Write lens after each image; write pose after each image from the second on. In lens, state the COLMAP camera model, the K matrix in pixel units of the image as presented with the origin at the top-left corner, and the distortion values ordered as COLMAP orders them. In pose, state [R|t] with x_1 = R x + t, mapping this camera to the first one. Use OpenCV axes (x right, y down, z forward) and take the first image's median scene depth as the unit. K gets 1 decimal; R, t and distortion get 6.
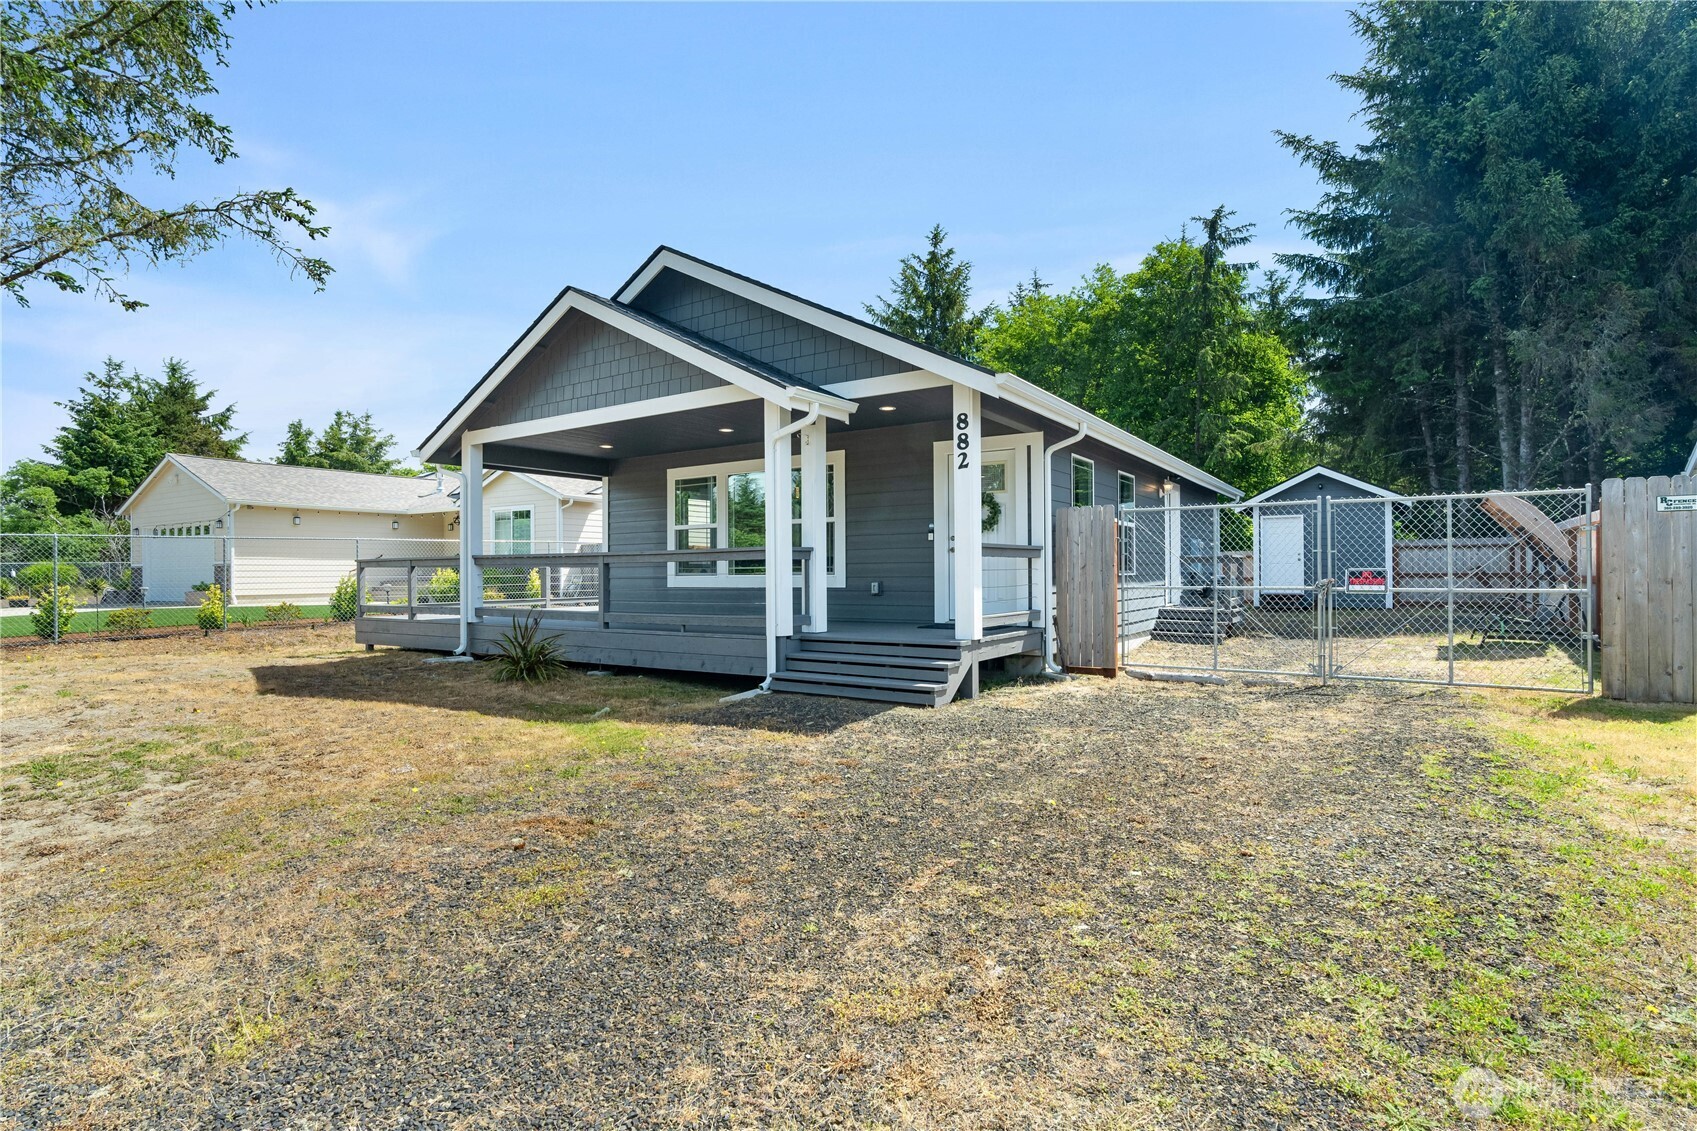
lens RADIAL K [[825.0, 0, 846.2], [0, 825.0, 556.1], [0, 0, 1]] dist [-0.005395, -0.000490]
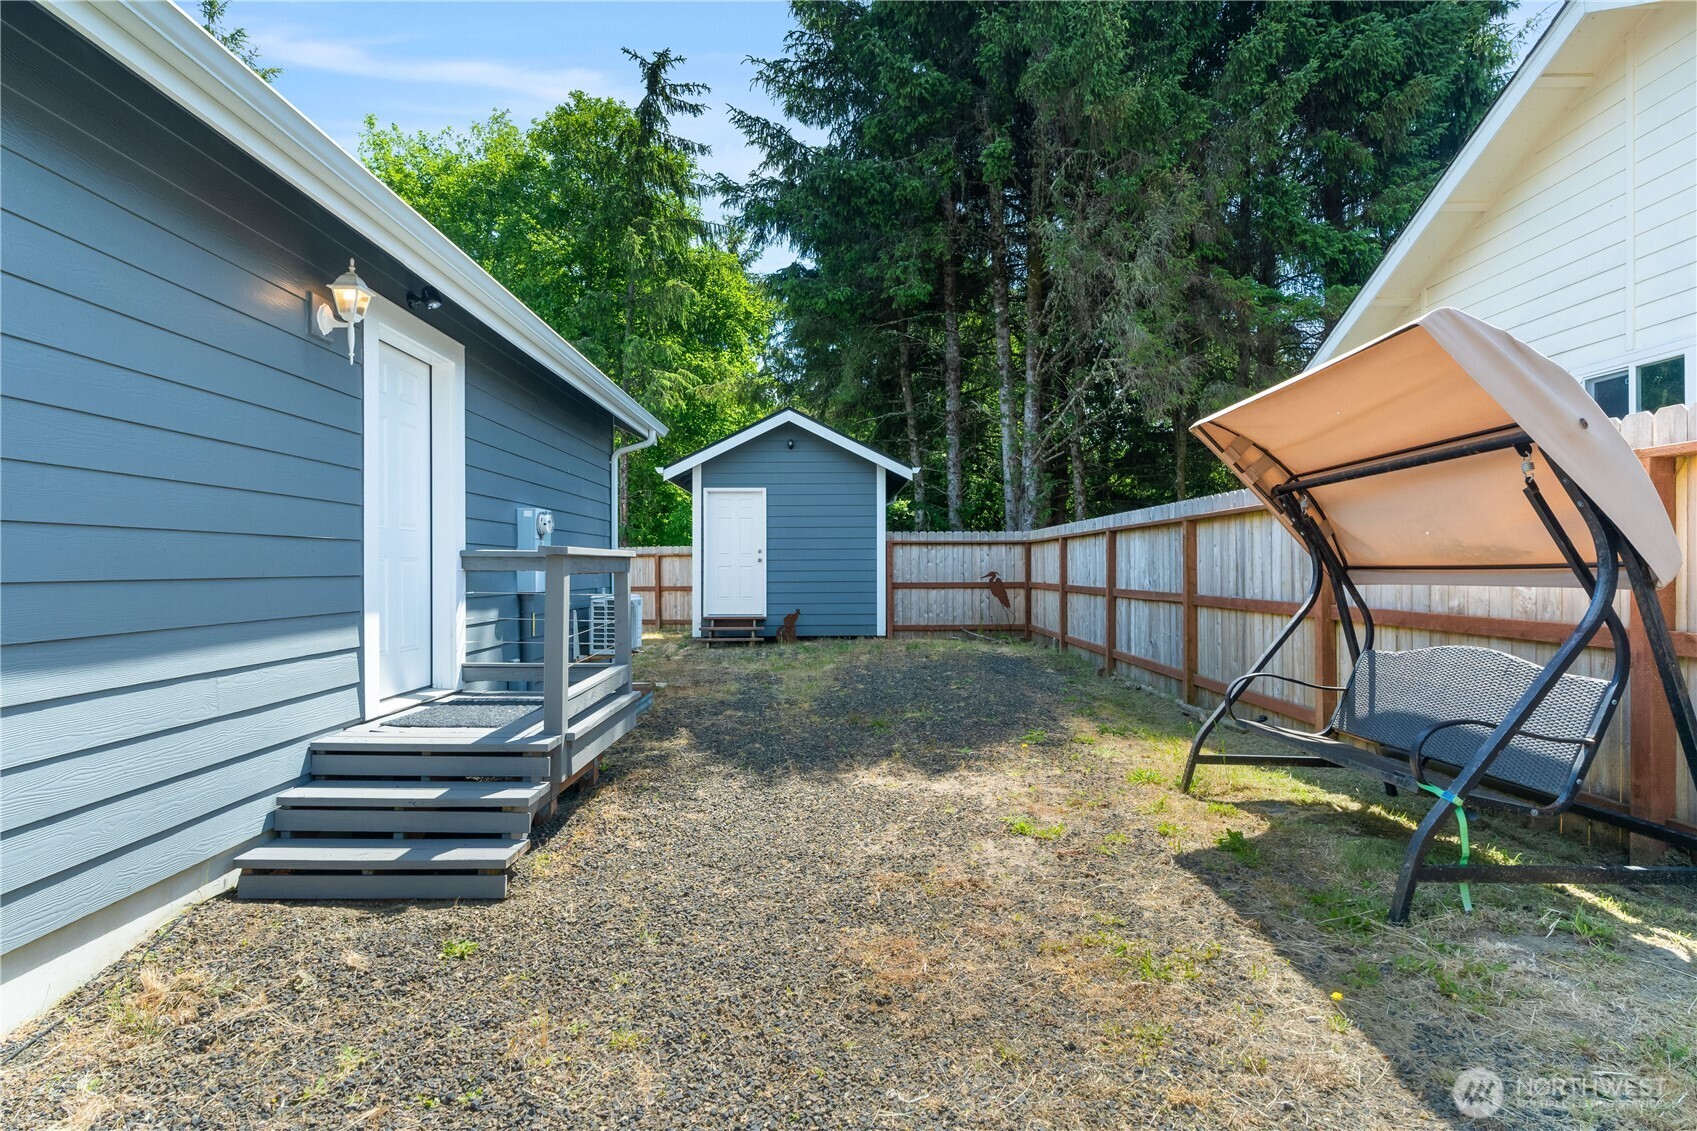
lens RADIAL K [[864.2, 0, 845.8], [0, 864.2, 560.2], [0, 0, 1]] dist [-0.004912, -0.000245]
pose [[0.820187, 0.008035, 0.572040, 0.206077], [-0.013016, 0.999905, 0.004617, 0.000173], [-0.571948, -0.011232, 0.820213, 0.381465]]
